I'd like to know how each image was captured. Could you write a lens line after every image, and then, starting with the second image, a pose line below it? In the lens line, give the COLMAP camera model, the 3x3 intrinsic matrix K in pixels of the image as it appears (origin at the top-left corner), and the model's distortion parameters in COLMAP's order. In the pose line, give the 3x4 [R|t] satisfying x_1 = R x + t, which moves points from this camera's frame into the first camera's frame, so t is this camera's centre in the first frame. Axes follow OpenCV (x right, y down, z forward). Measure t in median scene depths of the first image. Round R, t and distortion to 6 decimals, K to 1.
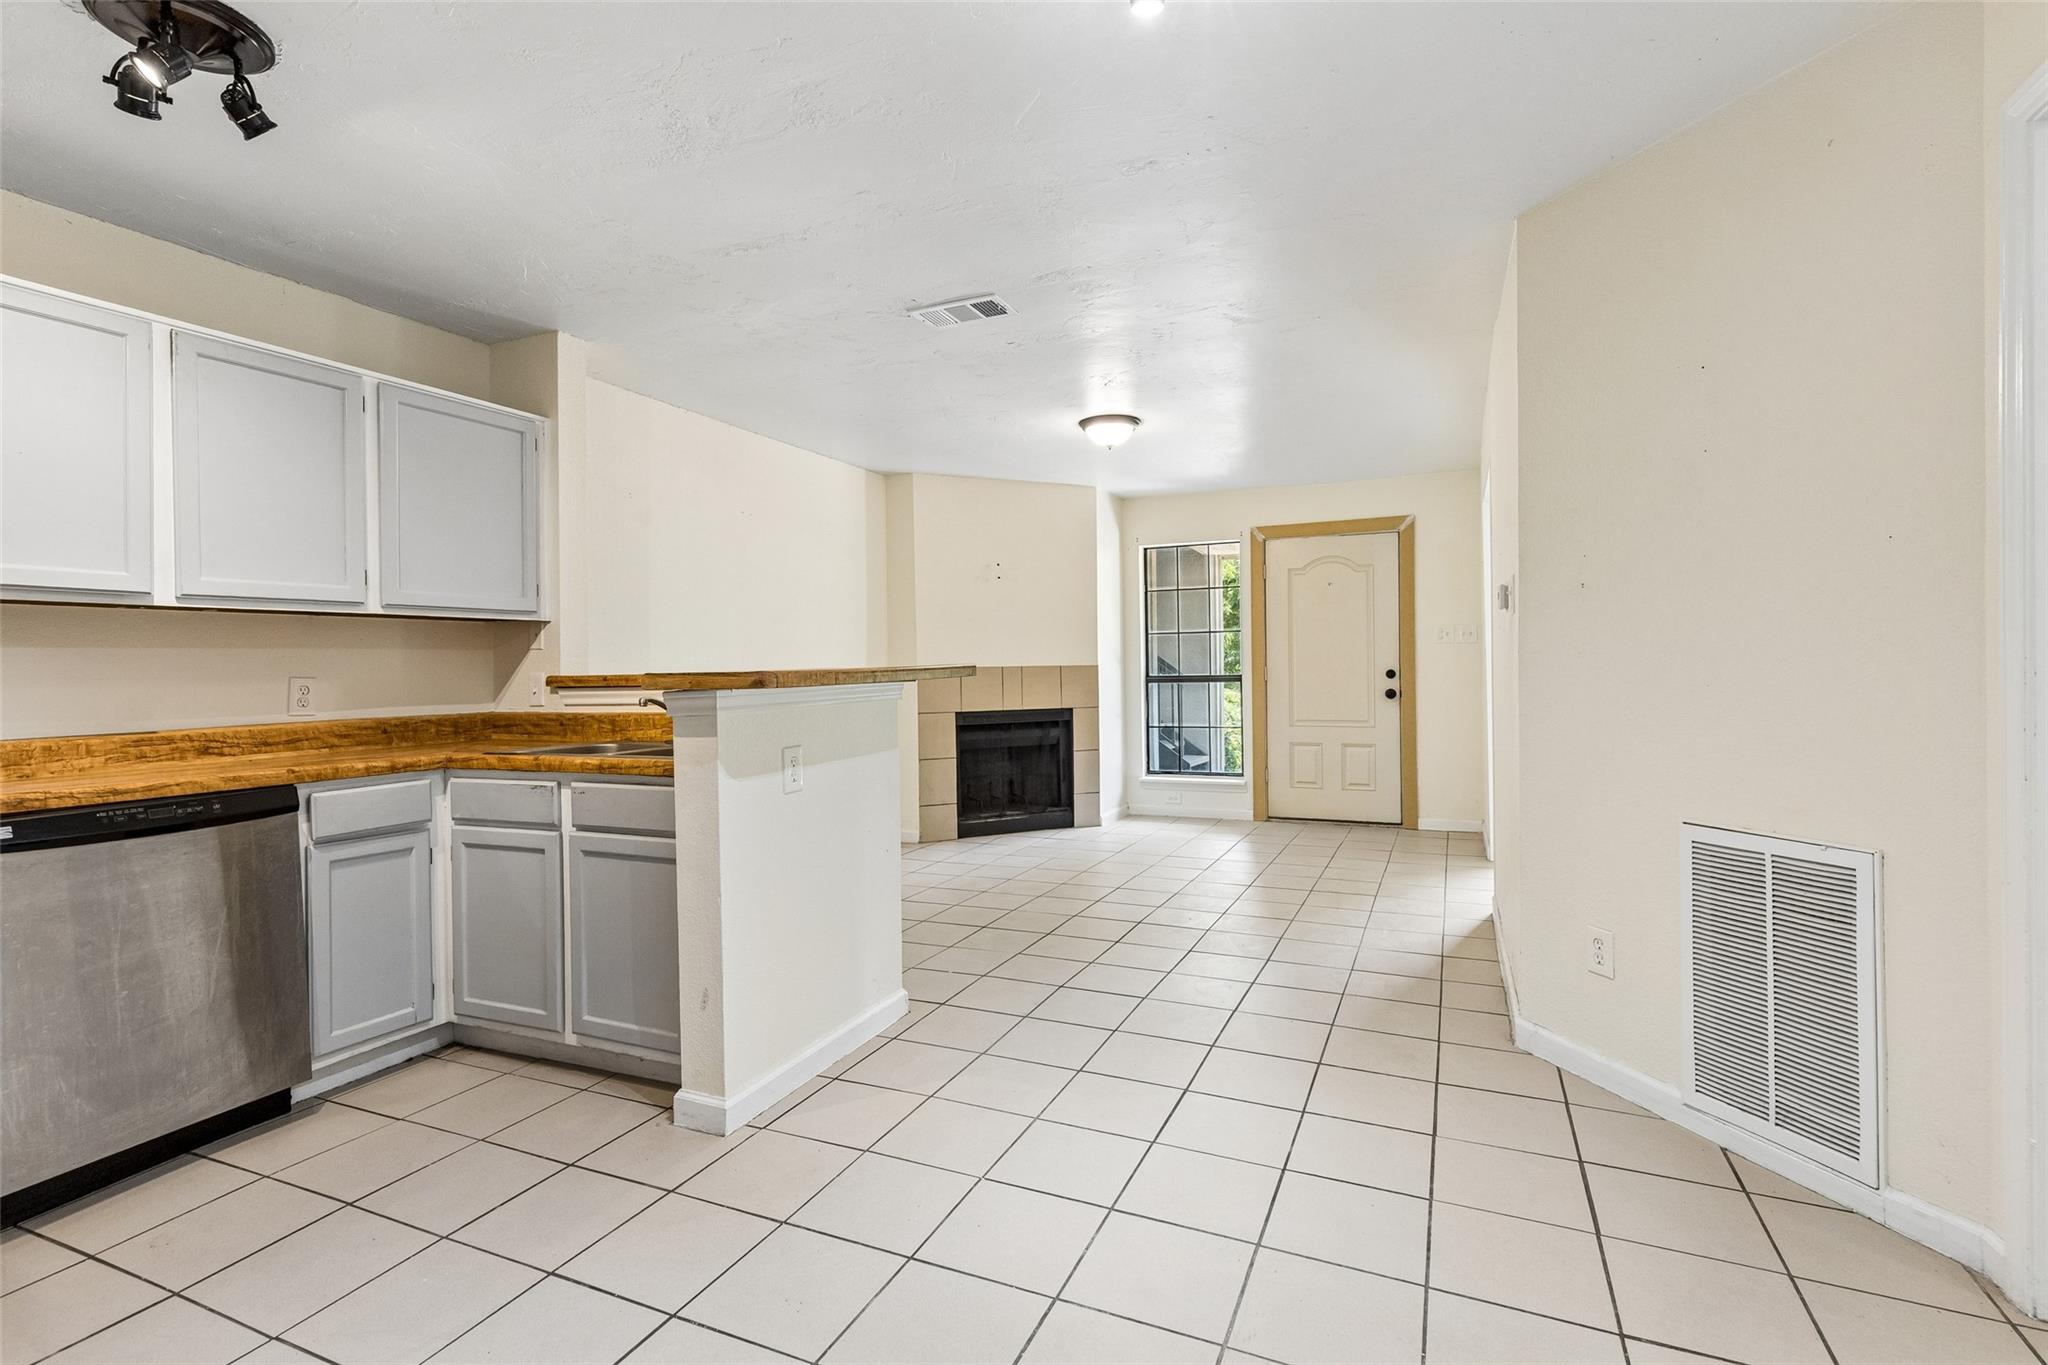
lens RADIAL K [[956.0, 0, 1018.2], [0, 956.0, 673.6], [0, 0, 1]] dist [0.010543, -0.000032]
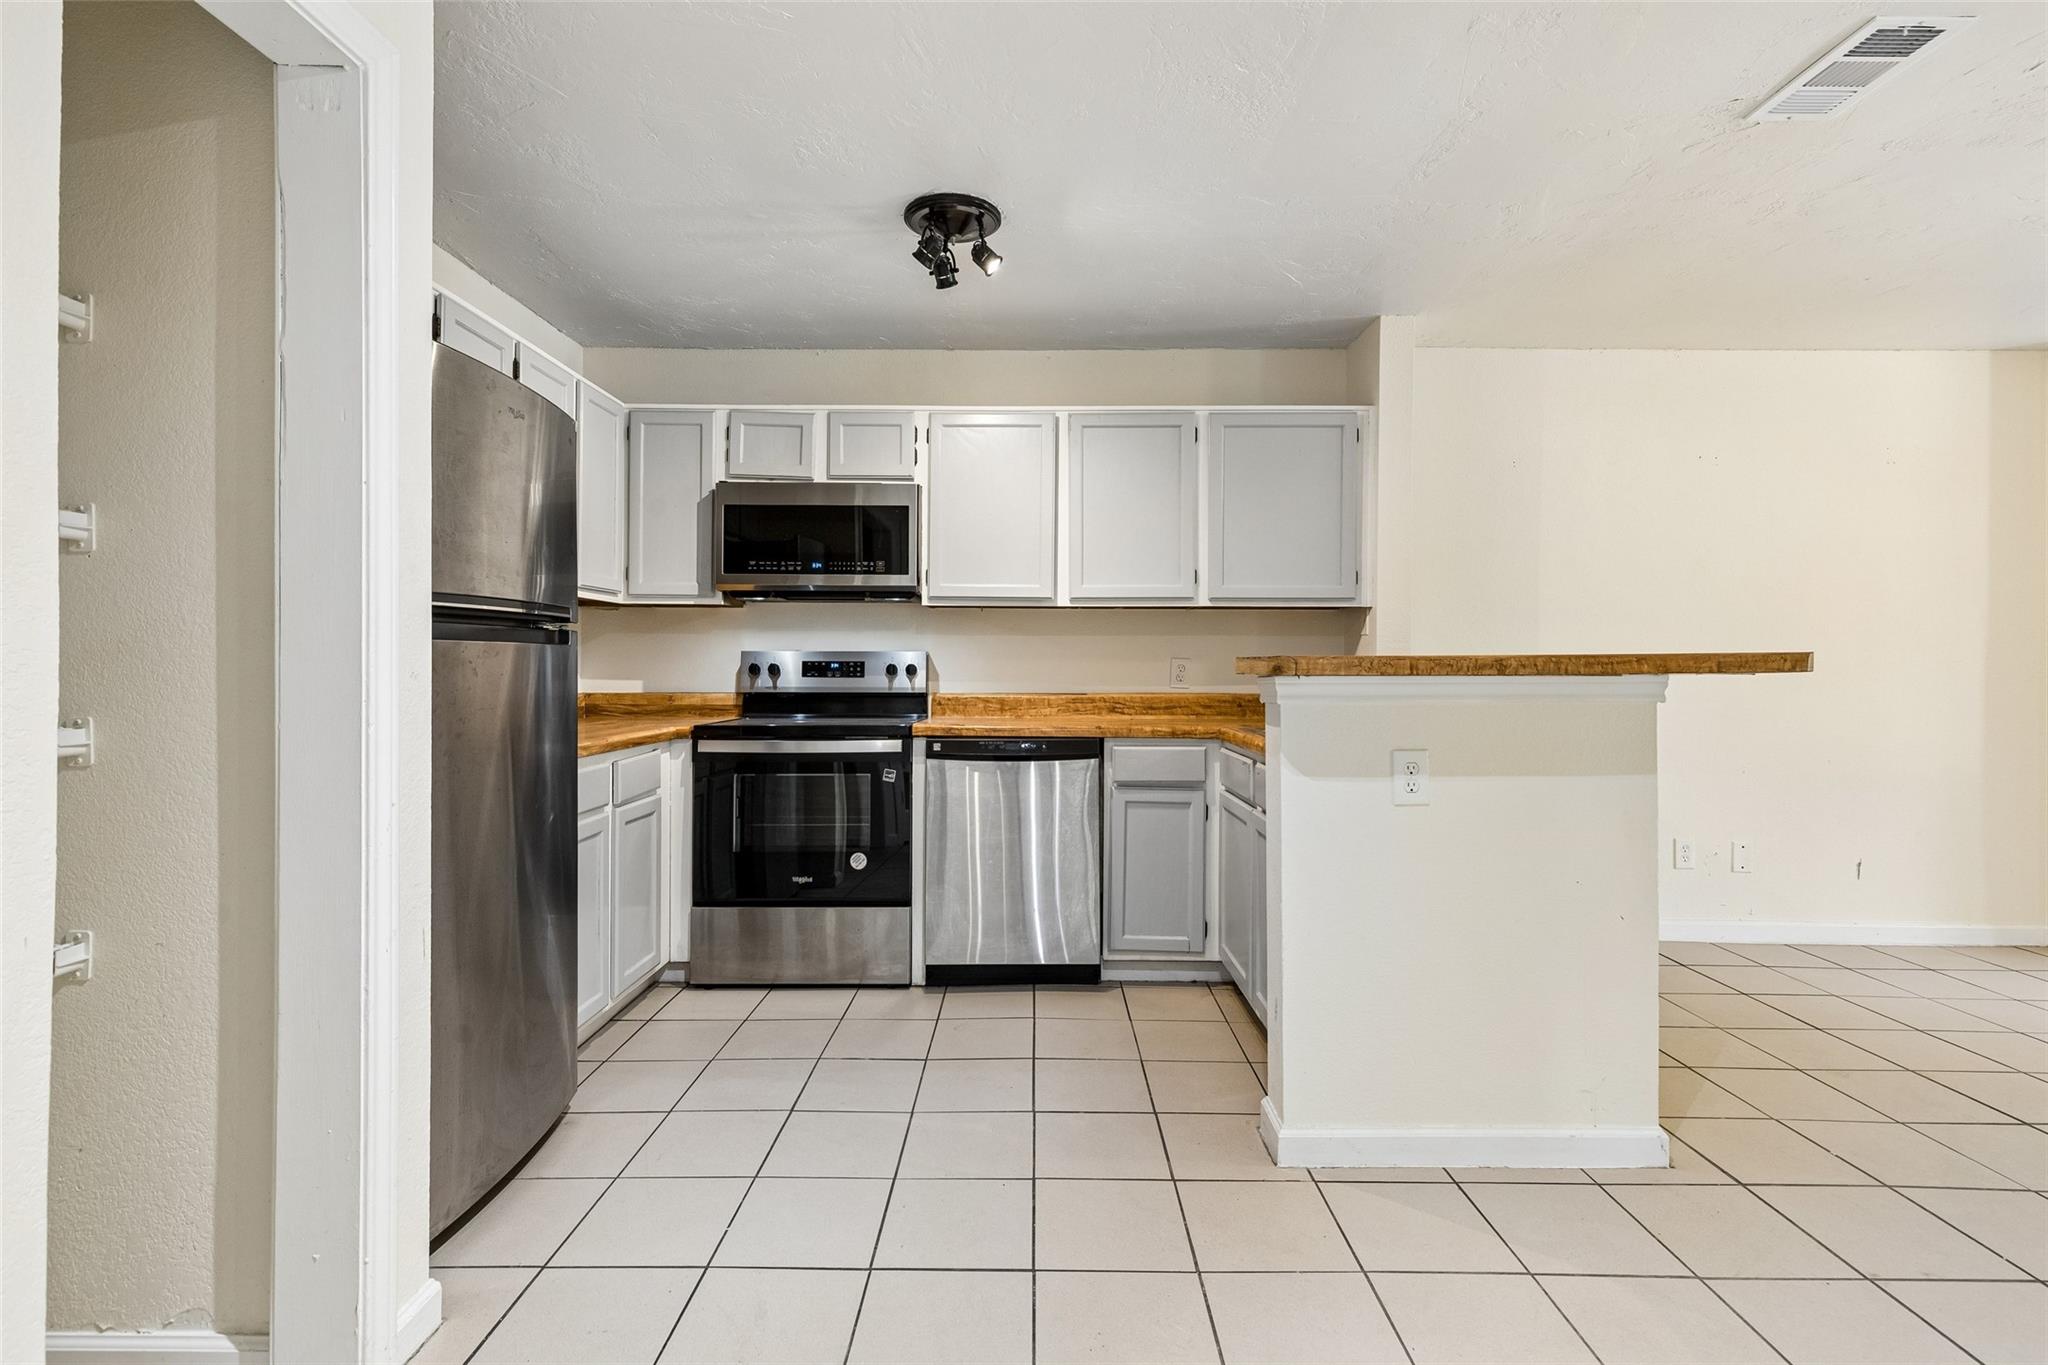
lens RADIAL K [[932.5, 0, 1032.2], [0, 932.5, 661.1], [0, 0, 1]] dist [0.007953, -0.000732]
pose [[0.410845, 0.017562, -0.911536, 0.256052], [-0.019575, 0.999754, 0.010439, -0.001112], [0.911495, 0.013554, 0.411087, 0.266507]]
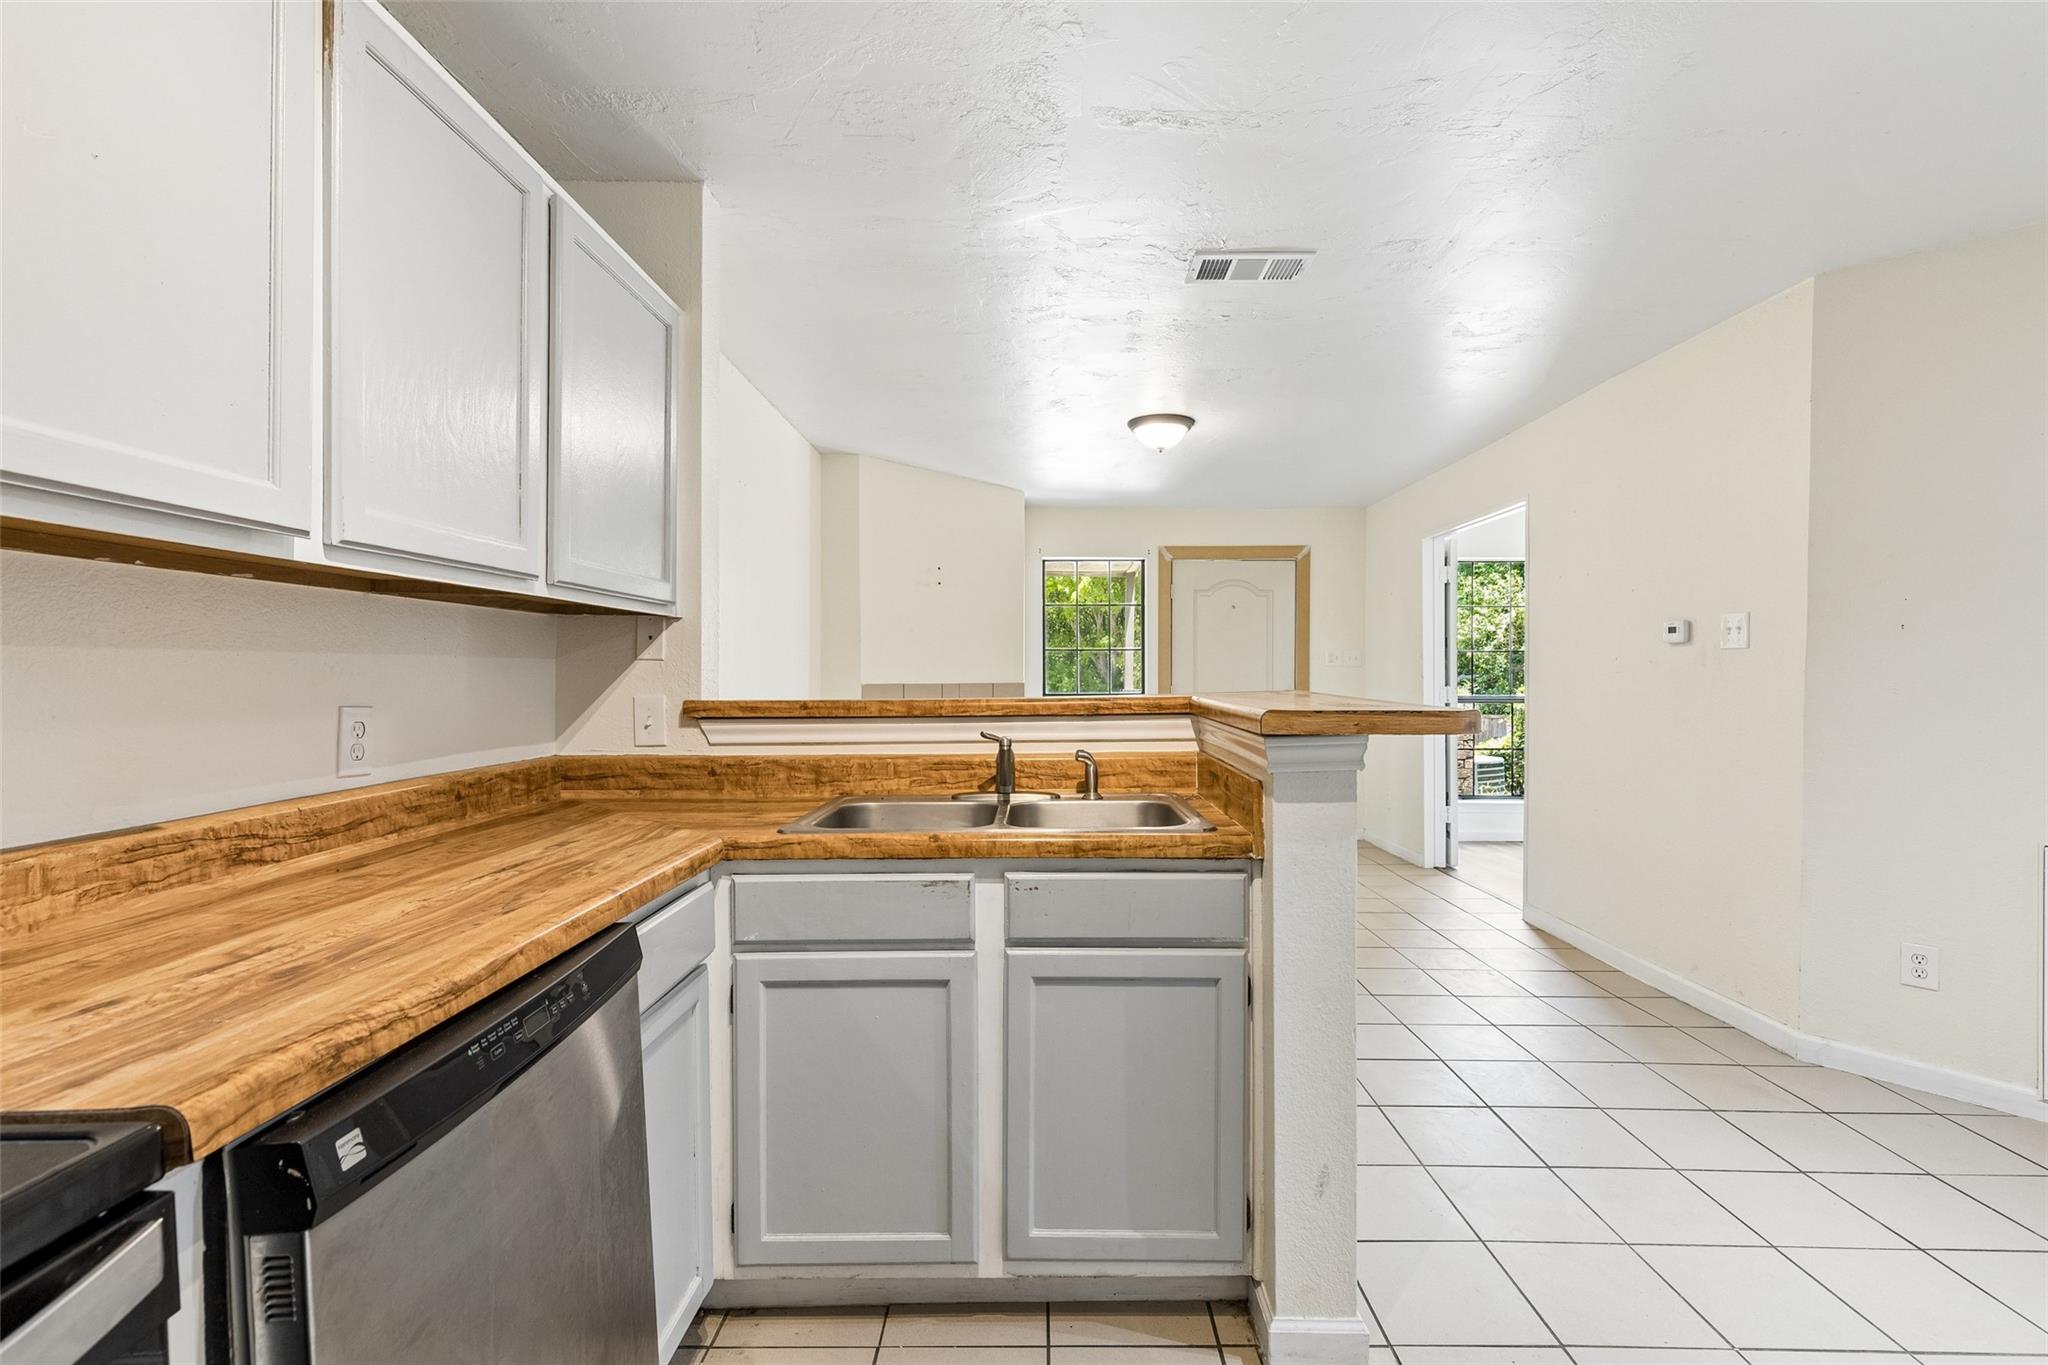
lens RADIAL K [[936.1, 0, 1028.5], [0, 936.1, 688.3], [0, 0, 1]] dist [0.011210, -0.000427]
pose [[0.914605, 0.009222, 0.404243, -0.520813], [-0.010903, 0.999939, 0.001857, -0.009627], [-0.404201, -0.006106, 0.914650, 0.304383]]
